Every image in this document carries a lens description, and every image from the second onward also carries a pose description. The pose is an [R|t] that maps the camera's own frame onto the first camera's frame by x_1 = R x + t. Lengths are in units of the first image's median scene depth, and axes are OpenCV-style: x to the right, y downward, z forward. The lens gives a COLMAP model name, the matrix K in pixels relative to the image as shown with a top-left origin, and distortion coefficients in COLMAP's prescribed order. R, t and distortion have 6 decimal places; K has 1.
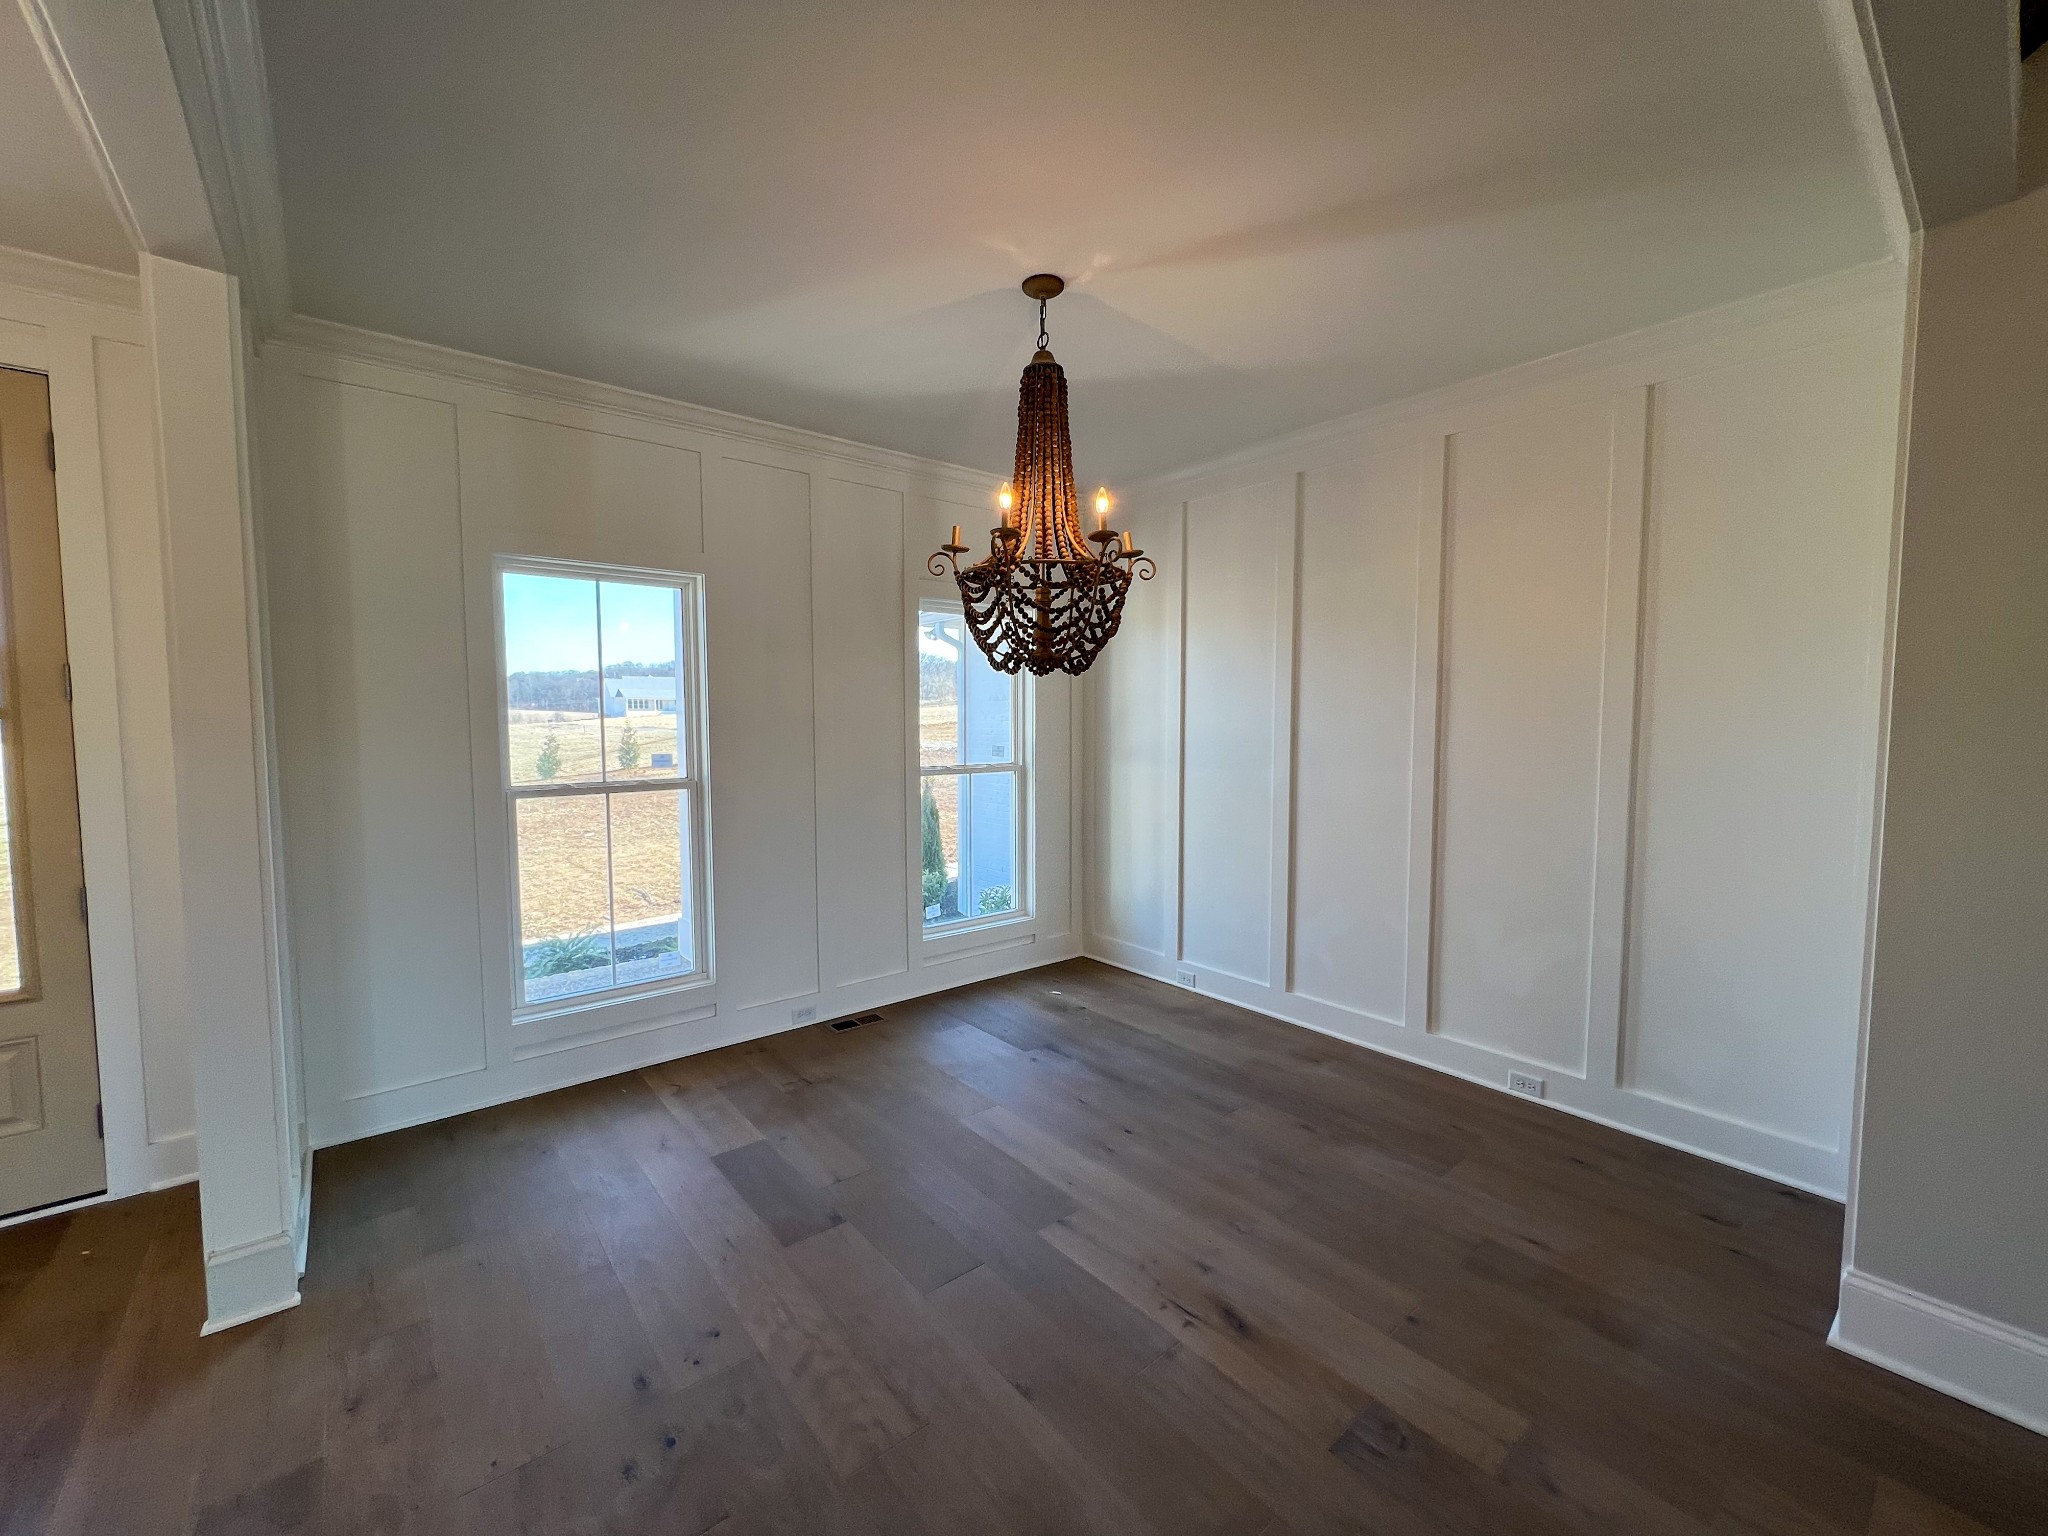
lens RADIAL K [[834.5, 0, 1023.8], [0, 834.5, 766.6], [0, 0, 1]] dist [-0.001028, 0.000154]
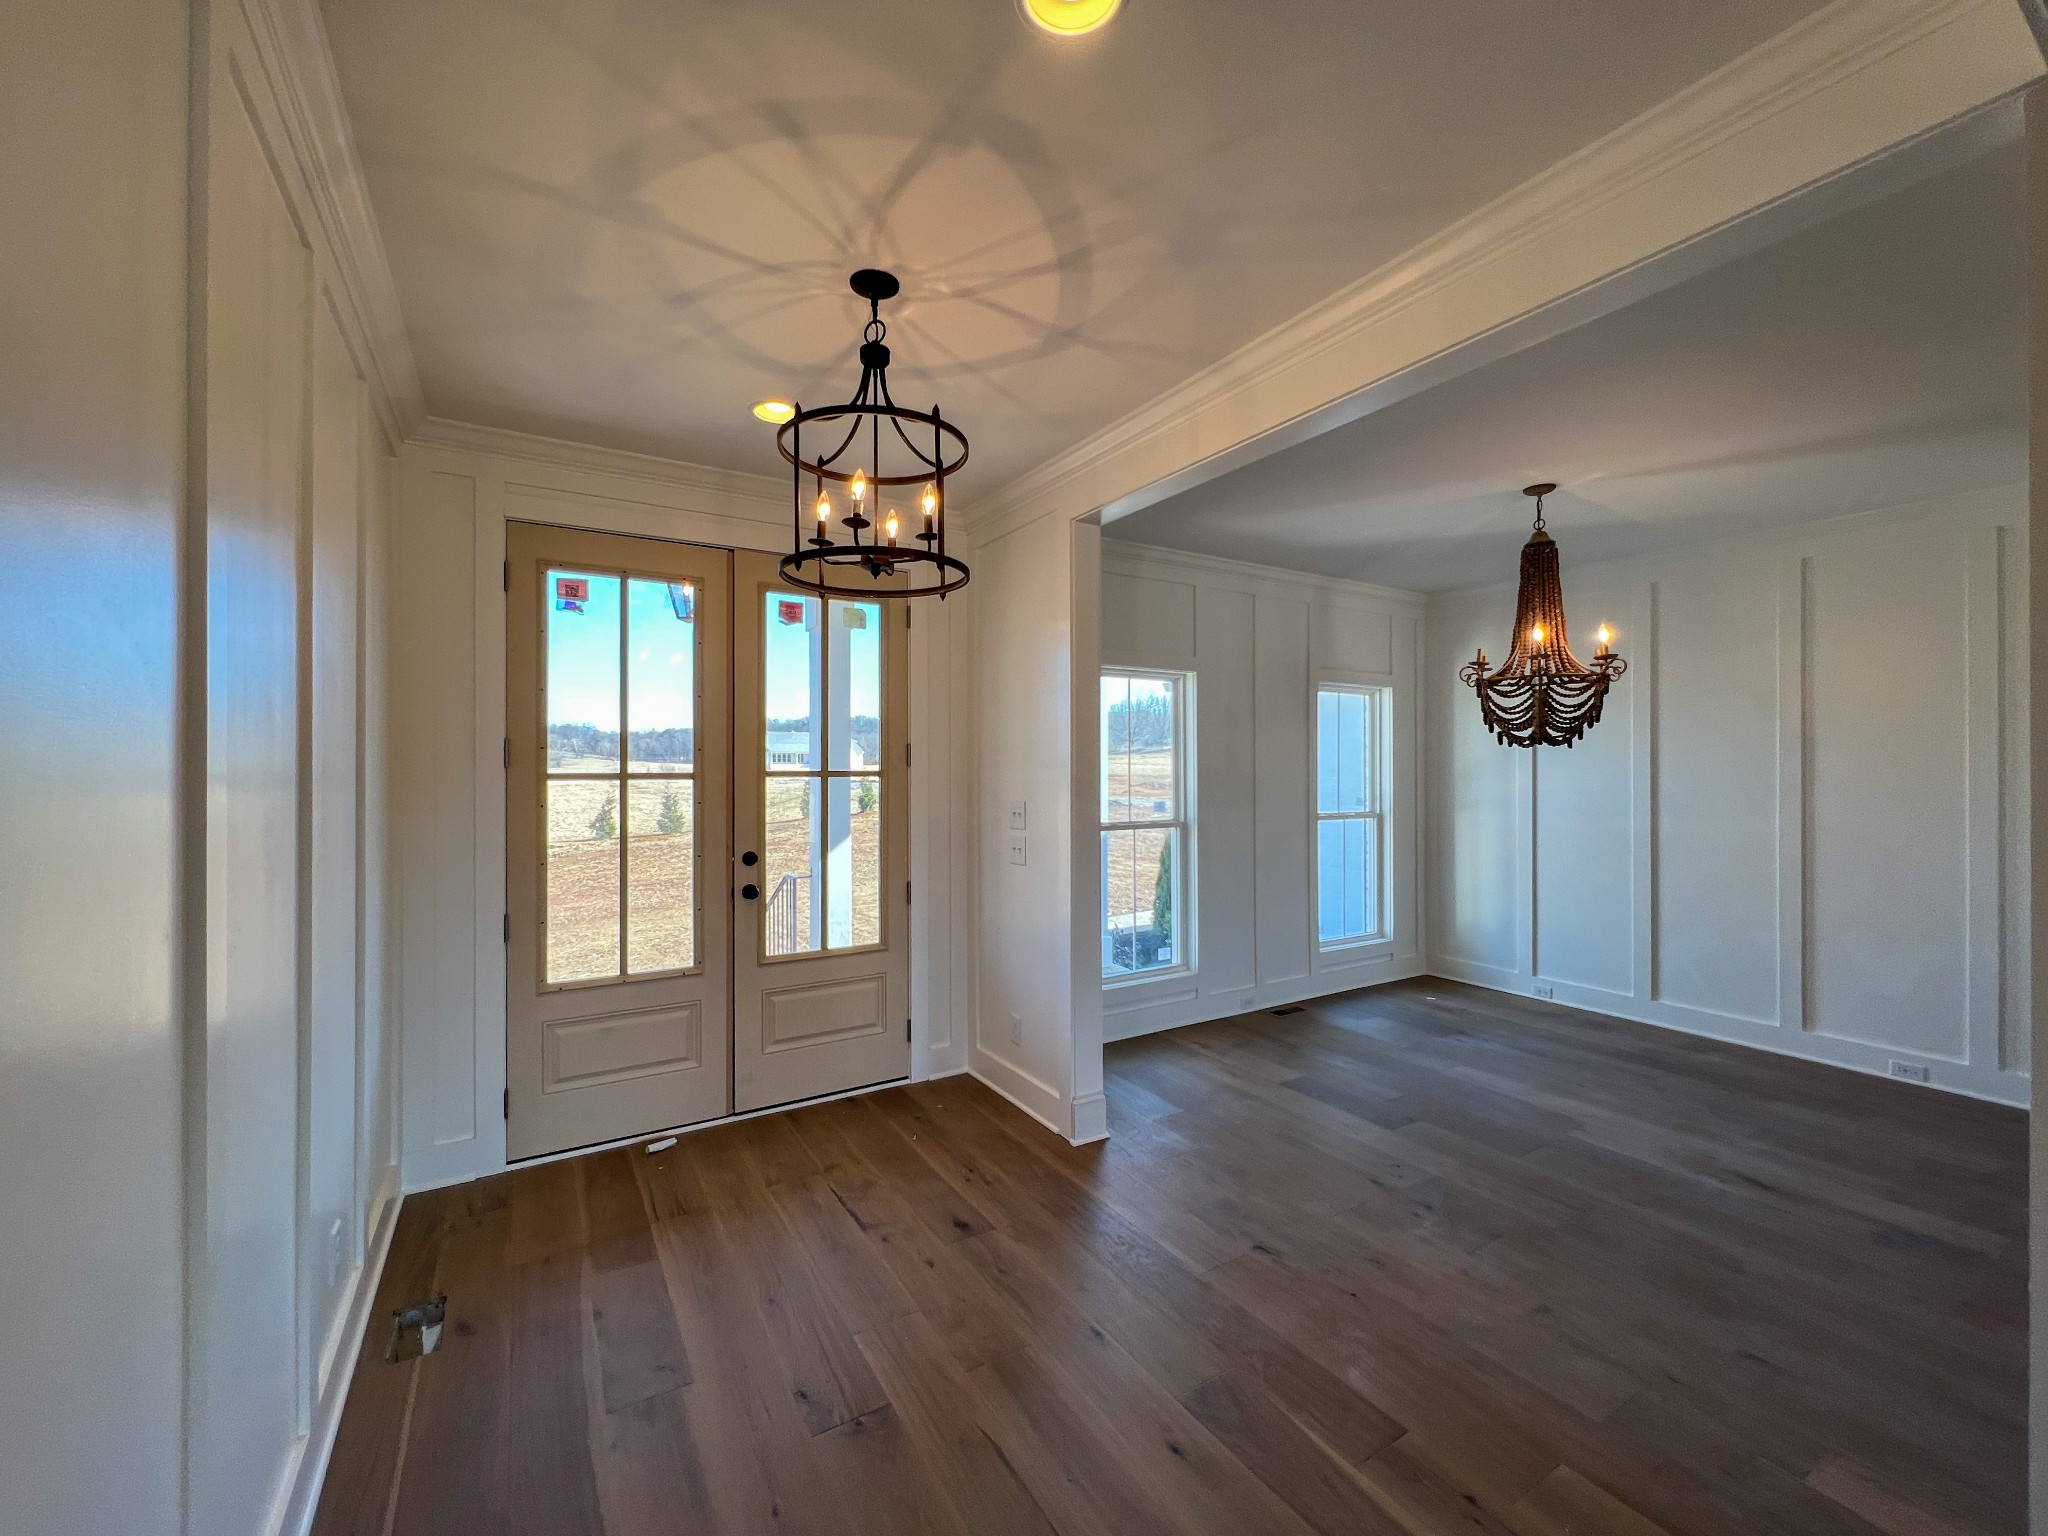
lens RADIAL K [[834.5, 0, 1023.8], [0, 834.5, 766.6], [0, 0, 1]] dist [-0.001028, 0.000154]
pose [[0.989599, -0.003593, -0.143805, -0.420786], [-0.006310, 0.997642, -0.068346, 0.020598], [0.143712, 0.068542, 0.987243, -0.356942]]
